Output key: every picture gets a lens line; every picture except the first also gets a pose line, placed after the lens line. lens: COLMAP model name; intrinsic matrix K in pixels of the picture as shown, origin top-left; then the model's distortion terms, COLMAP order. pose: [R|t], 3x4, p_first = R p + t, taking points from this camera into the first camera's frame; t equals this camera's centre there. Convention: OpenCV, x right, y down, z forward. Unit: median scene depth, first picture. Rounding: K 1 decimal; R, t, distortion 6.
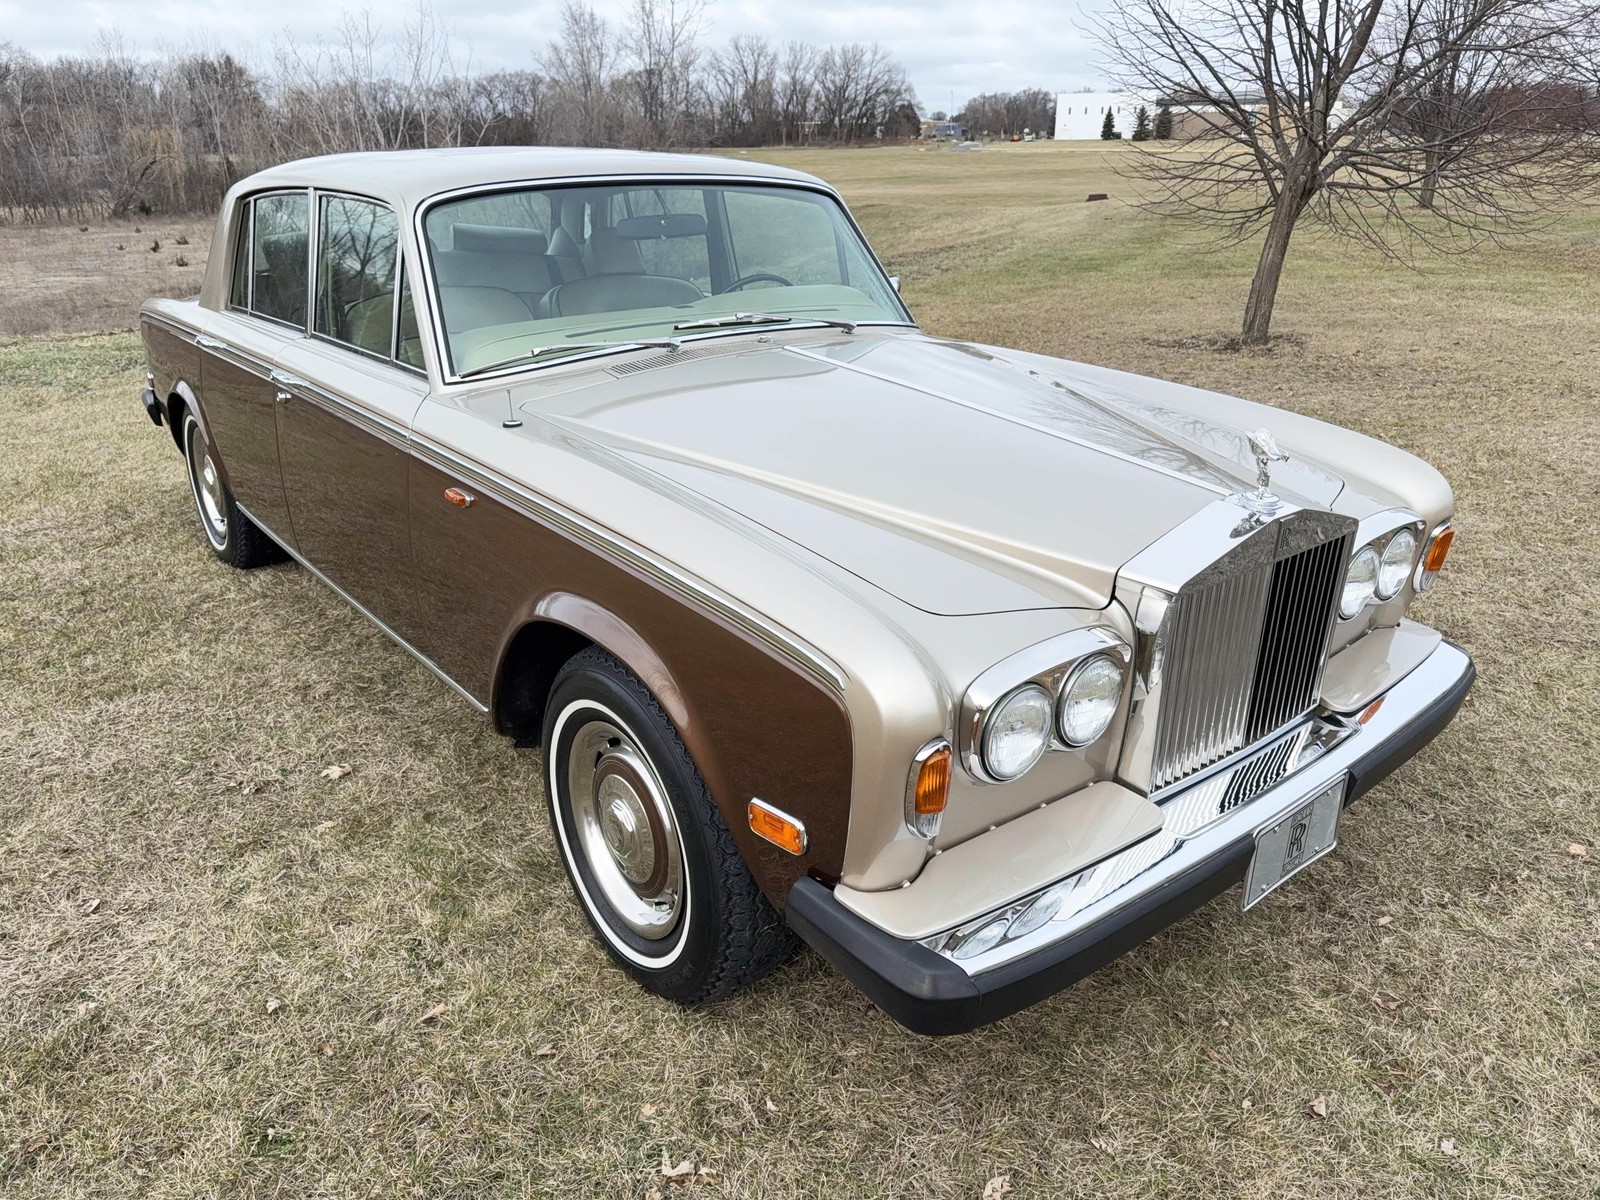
lens RADIAL K [[1104.7, 0, 806.5], [0, 1104.7, 610.9], [0, 0, 1]] dist [0.027466, -0.030531]
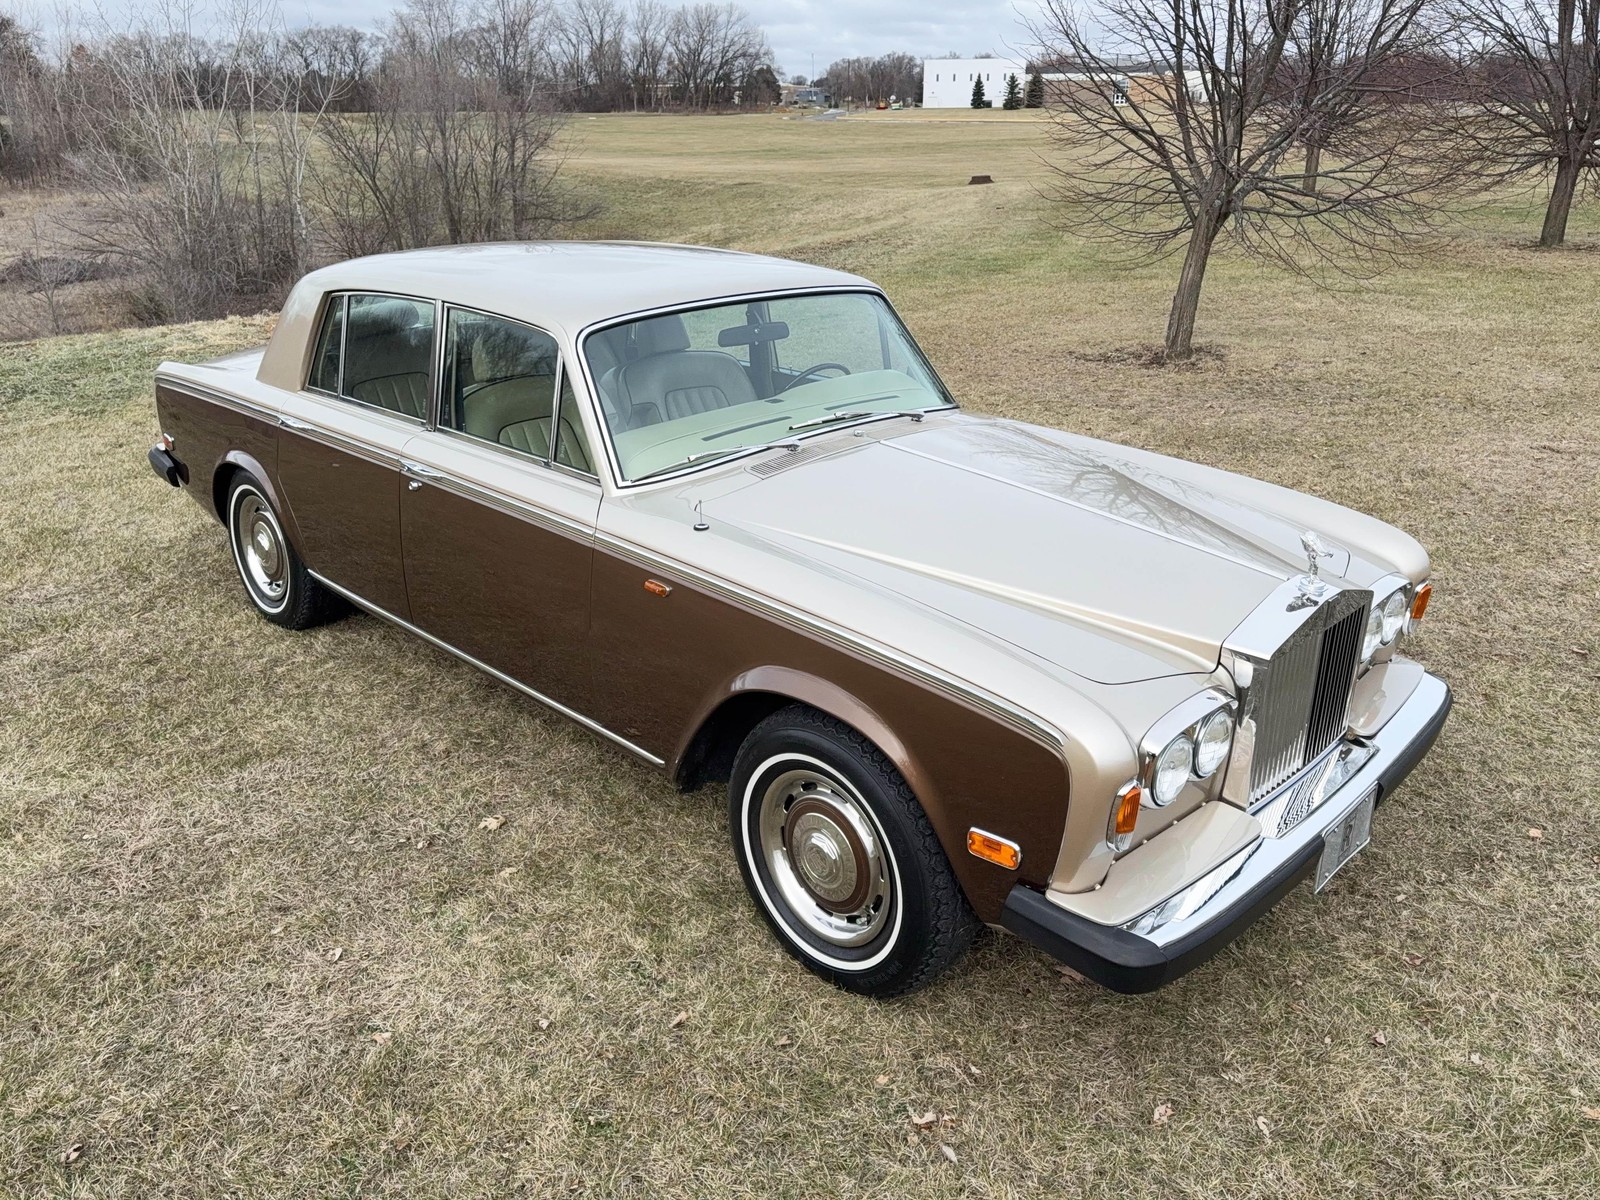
lens RADIAL K [[1202.7, 0, 800.8], [0, 1202.7, 563.6], [0, 0, 1]] dist [0.054619, -0.065034]
pose [[0.993883, -0.032528, 0.105540, -0.265392], [0.036606, 0.998647, -0.036933, -0.068926], [-0.104196, 0.040570, 0.993729, -0.292049]]
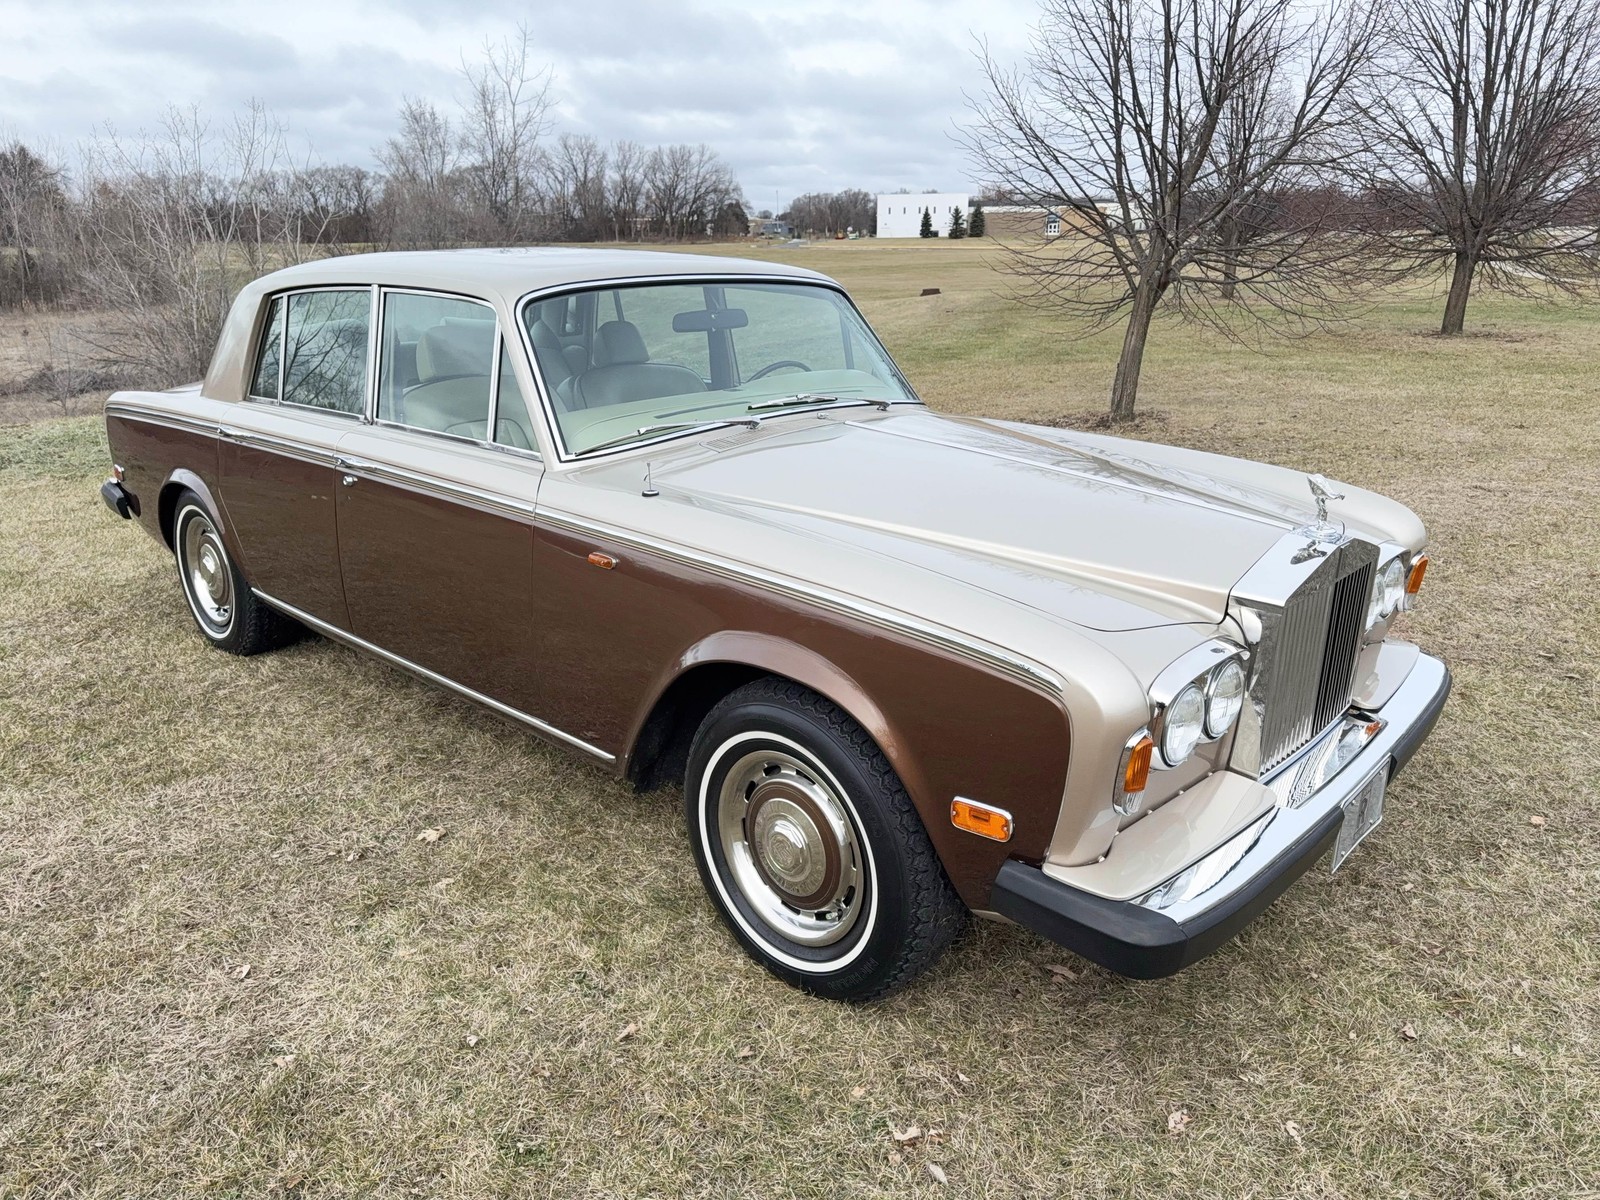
lens RADIAL K [[1096.2, 0, 805.5], [0, 1096.2, 621.2], [0, 0, 1]] dist [0.043511, -0.048446]
pose [[0.989728, -0.043593, 0.136154, -0.237593], [0.052401, 0.996713, -0.061785, 0.031616], [-0.133013, 0.068284, 0.988759, -0.090842]]
